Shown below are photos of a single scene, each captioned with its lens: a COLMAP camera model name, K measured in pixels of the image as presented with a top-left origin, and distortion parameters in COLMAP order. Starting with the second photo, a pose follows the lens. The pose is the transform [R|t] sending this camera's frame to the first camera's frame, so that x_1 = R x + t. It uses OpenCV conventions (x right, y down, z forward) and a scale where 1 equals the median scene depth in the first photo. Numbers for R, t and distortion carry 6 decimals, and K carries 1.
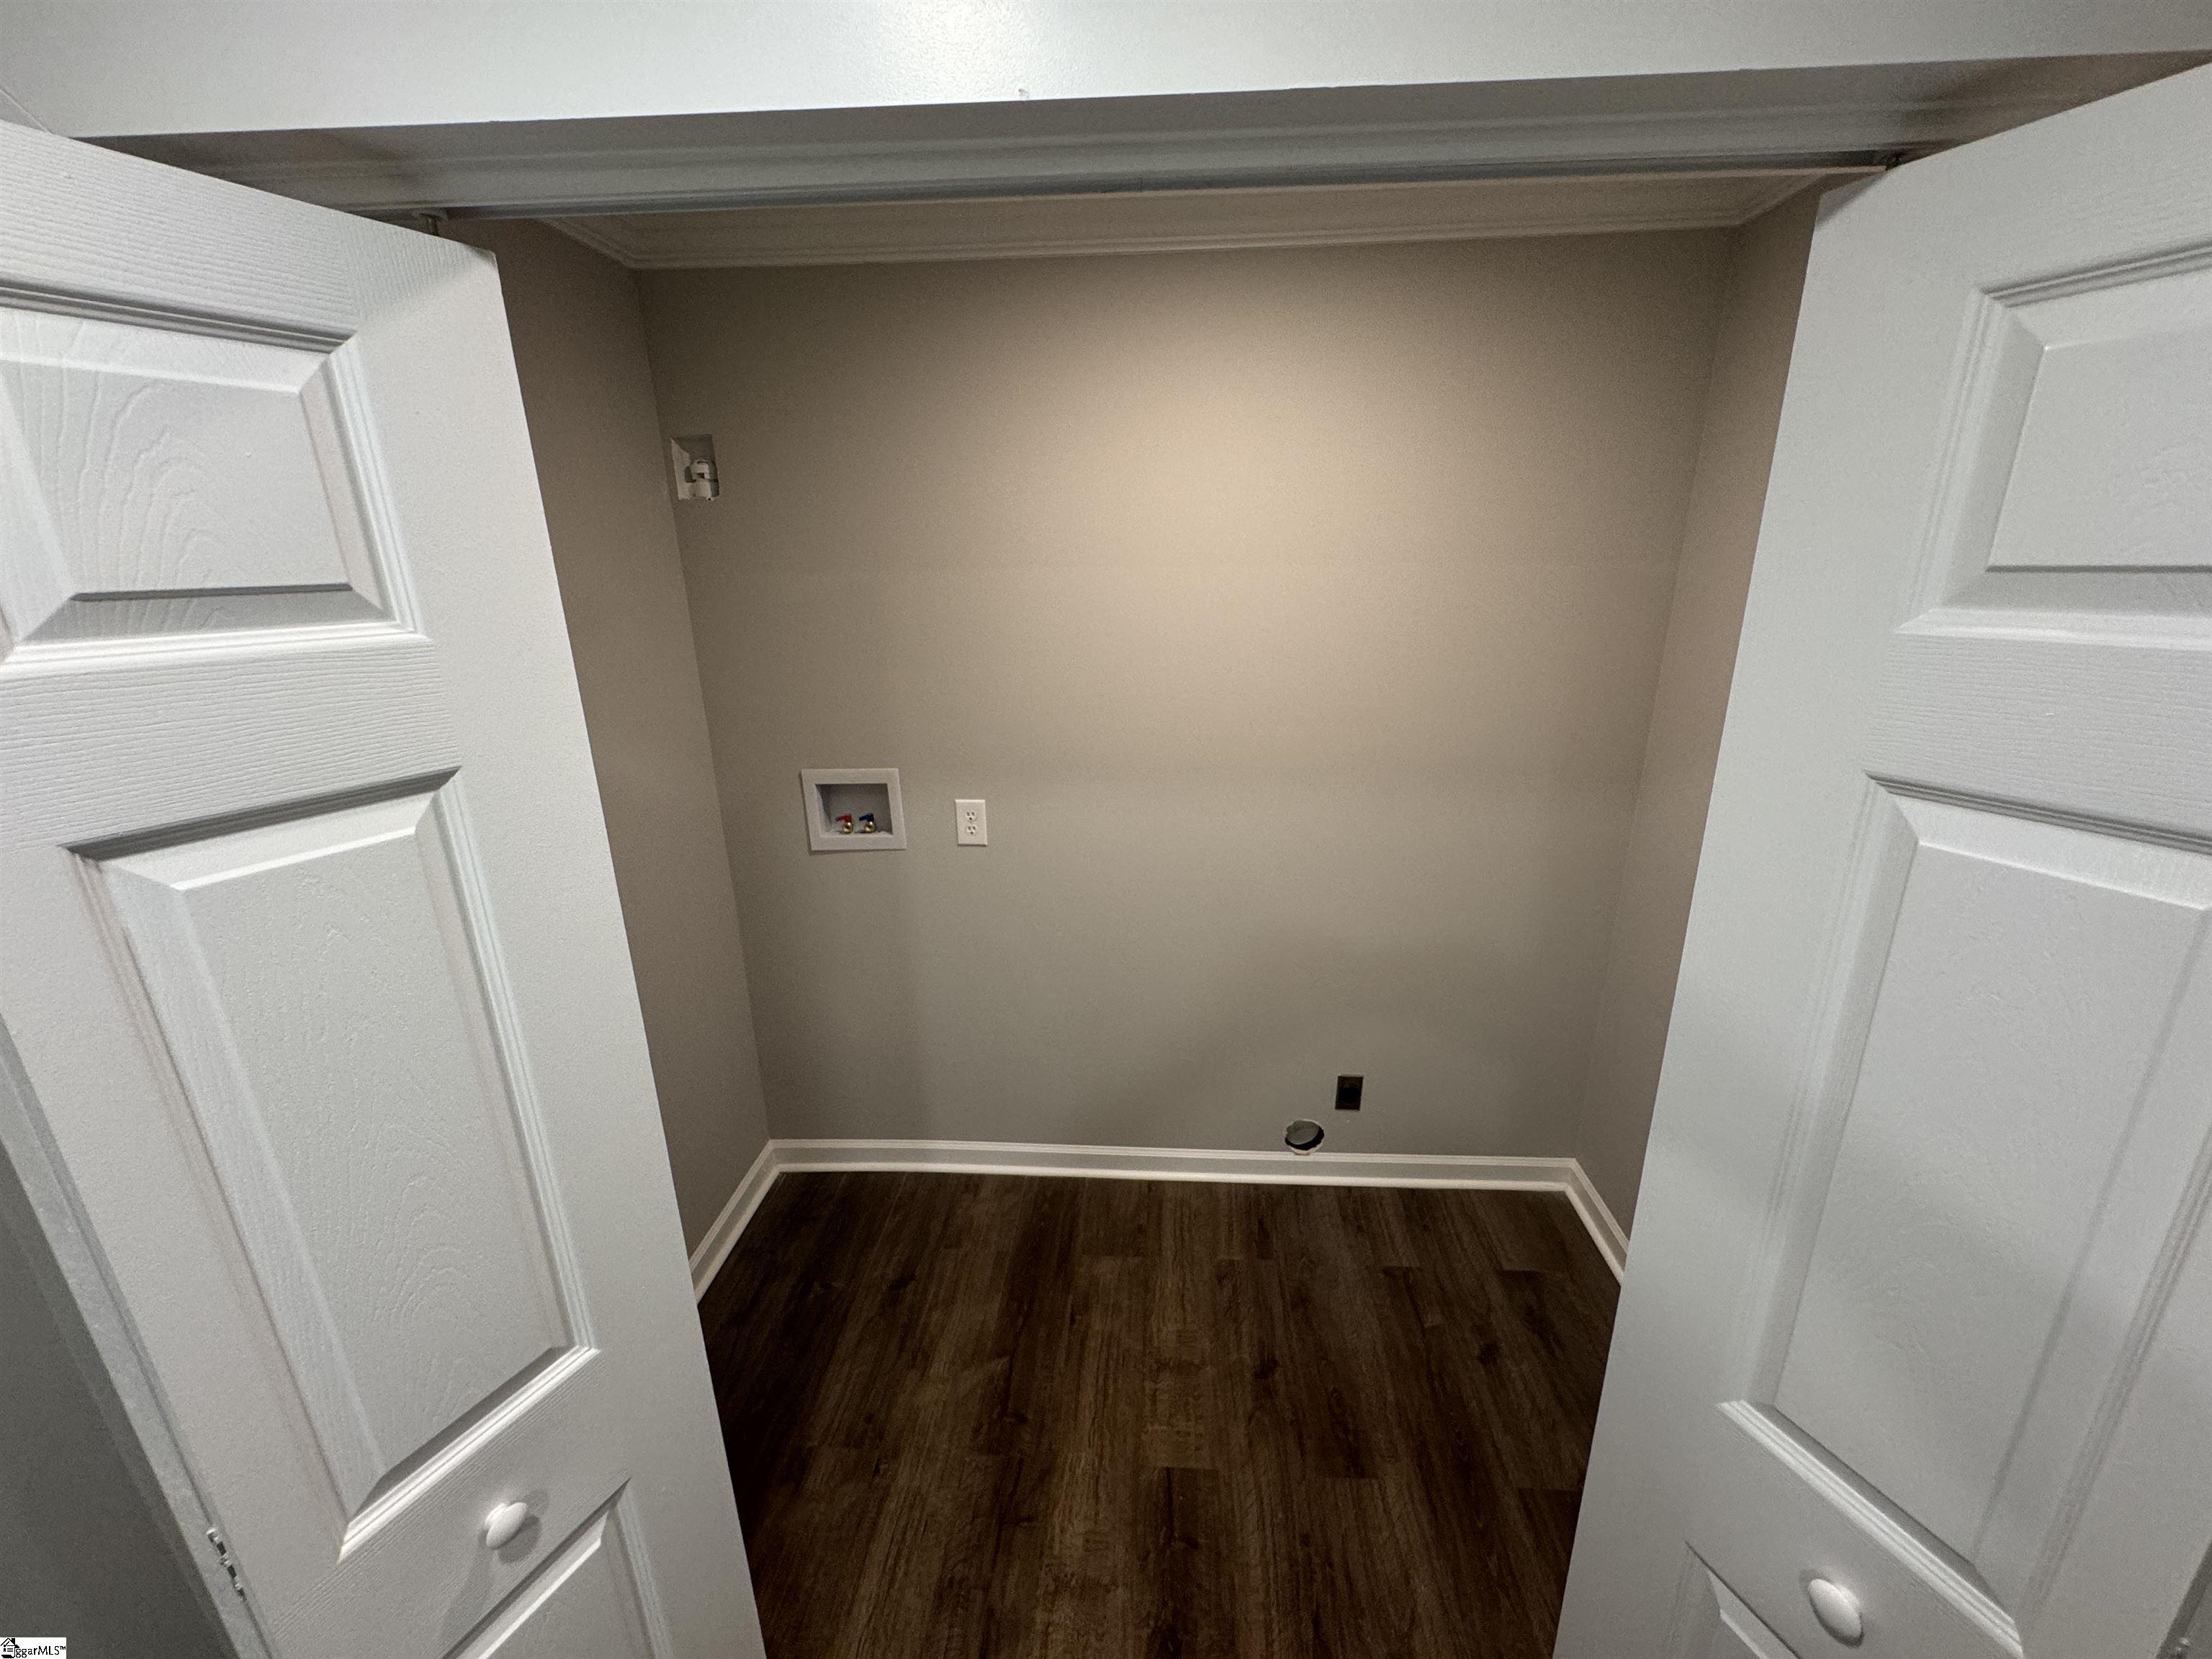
lens RADIAL K [[878.3, 0, 1106.0], [0, 878.3, 829.5], [0, 0, 1]] dist [0.002111, 0.000202]
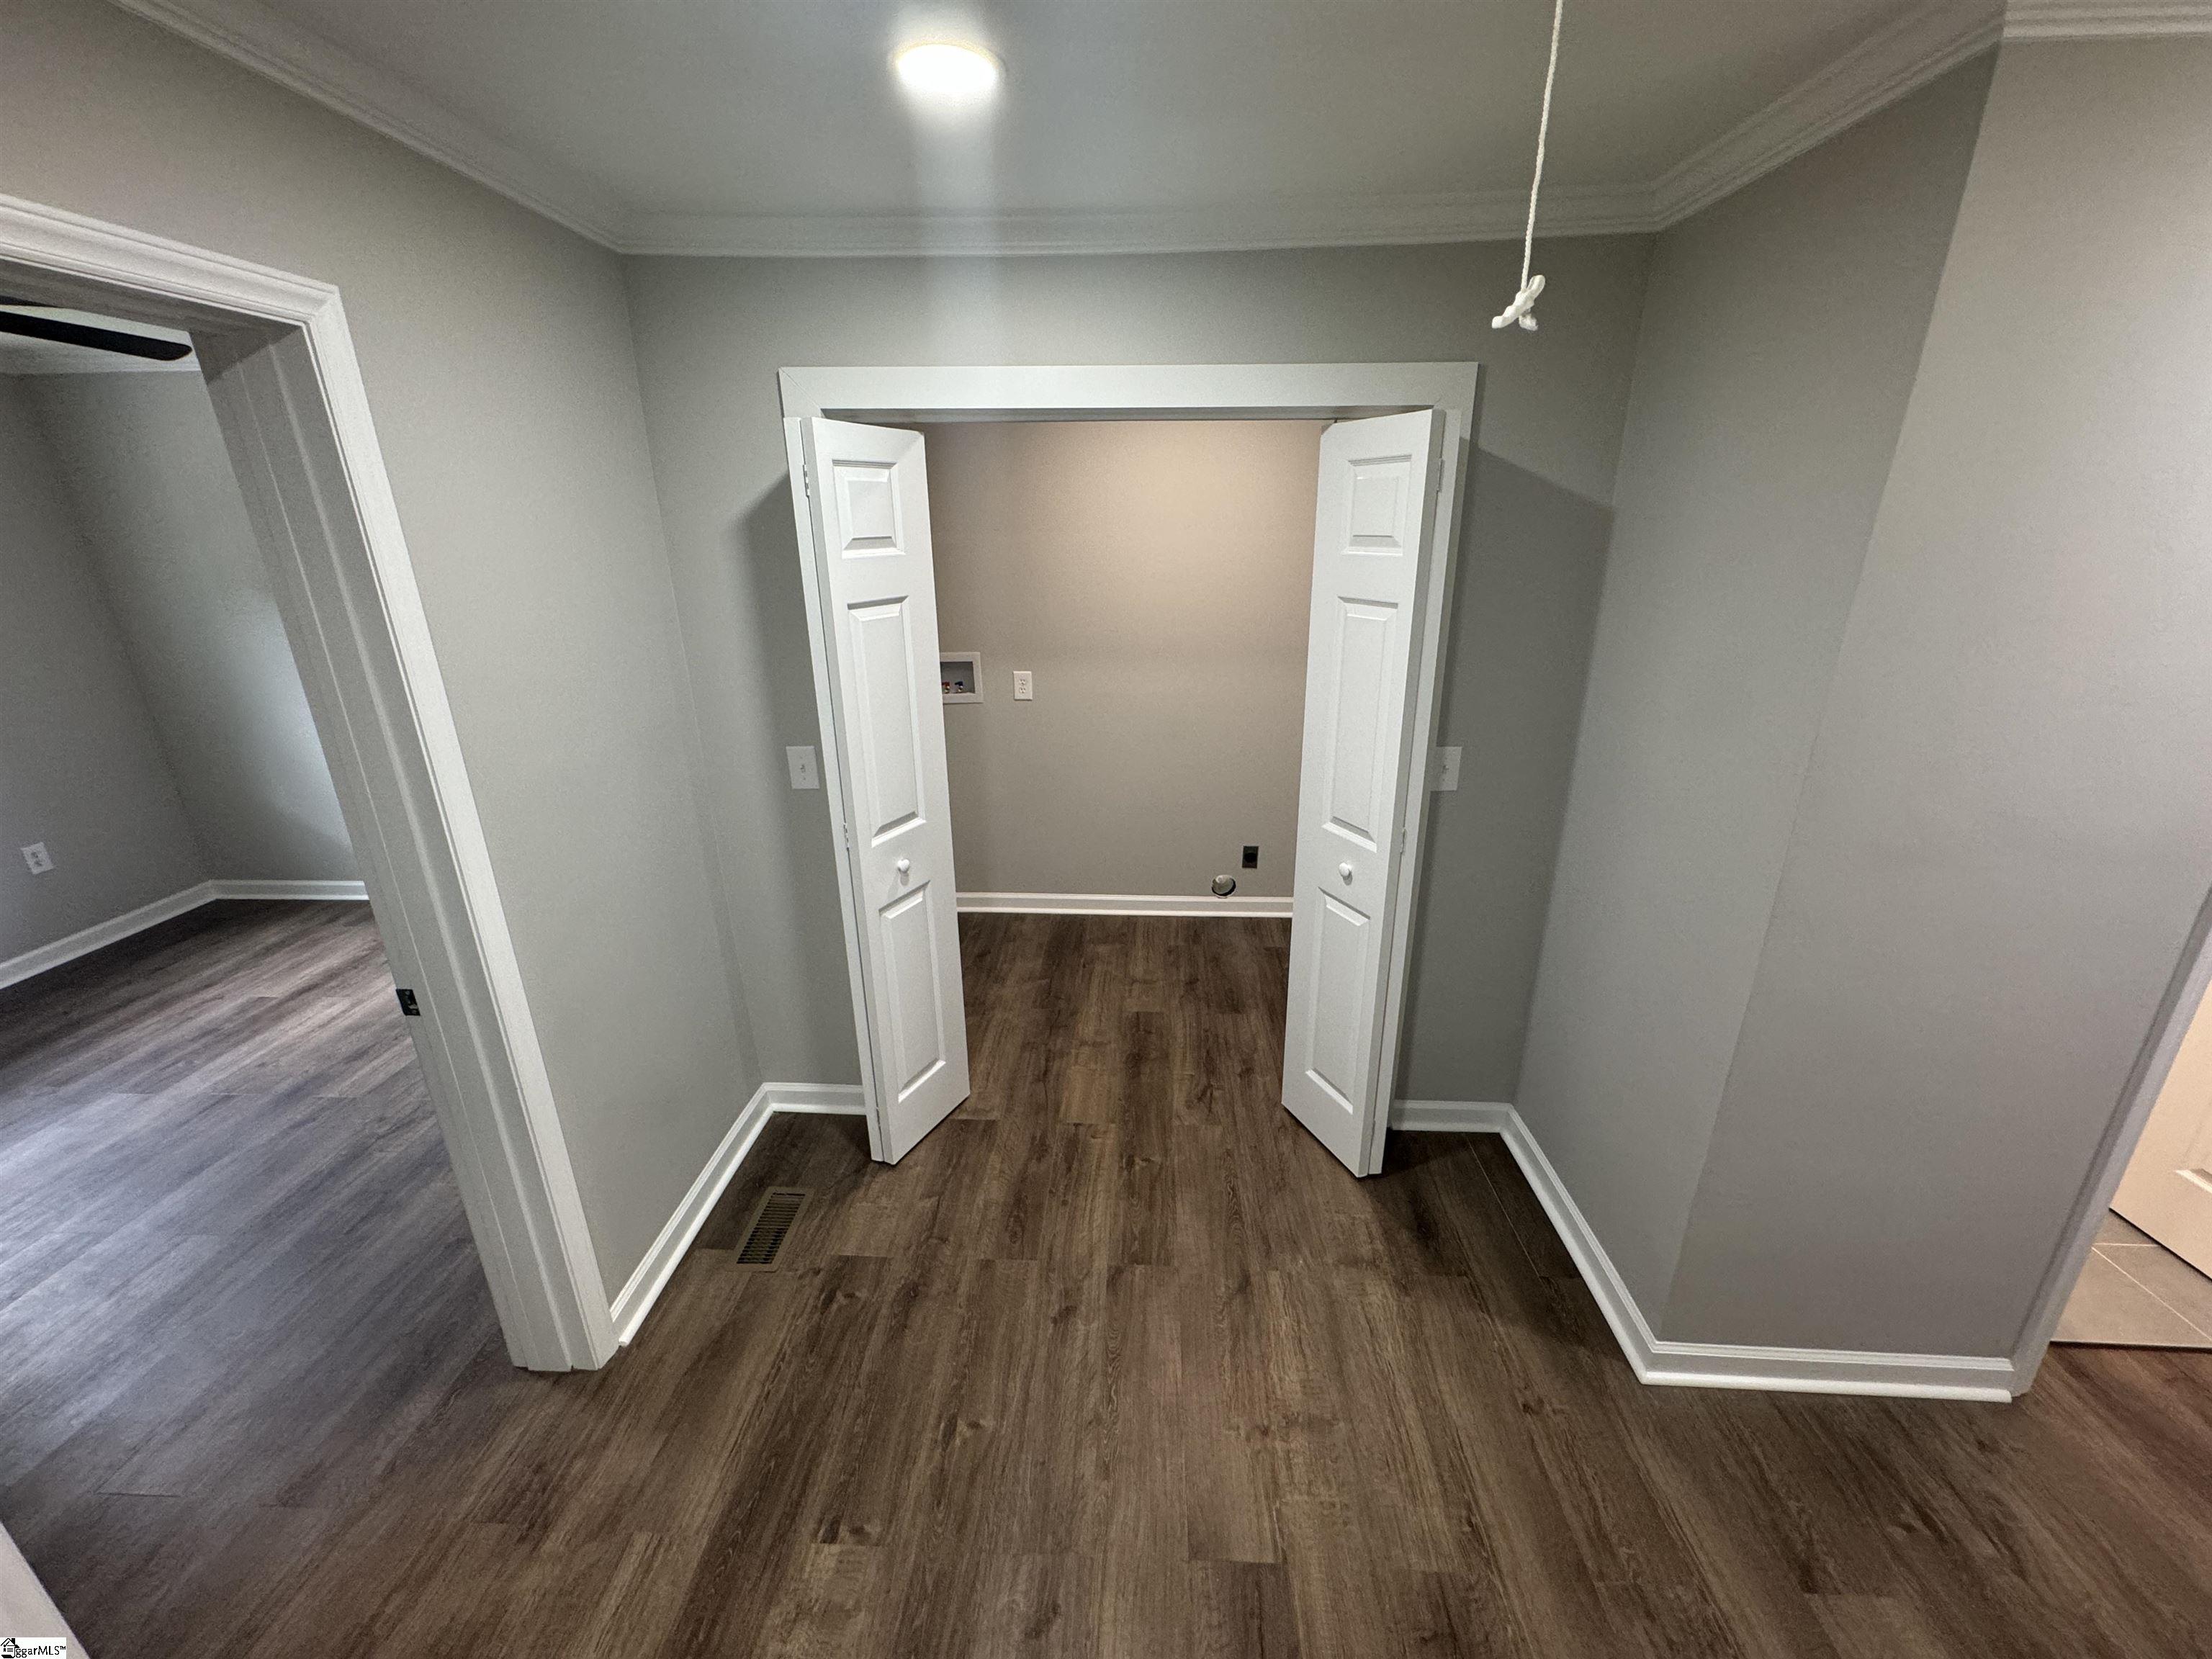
lens RADIAL K [[878.3, 0, 1106.0], [0, 878.3, 829.5], [0, 0, 1]] dist [0.002111, 0.000202]
pose [[0.999801, 0.002977, 0.019706, -0.030062], [-0.003725, 0.999270, 0.038012, 0.218319], [-0.019579, -0.038078, 0.999083, -0.740394]]
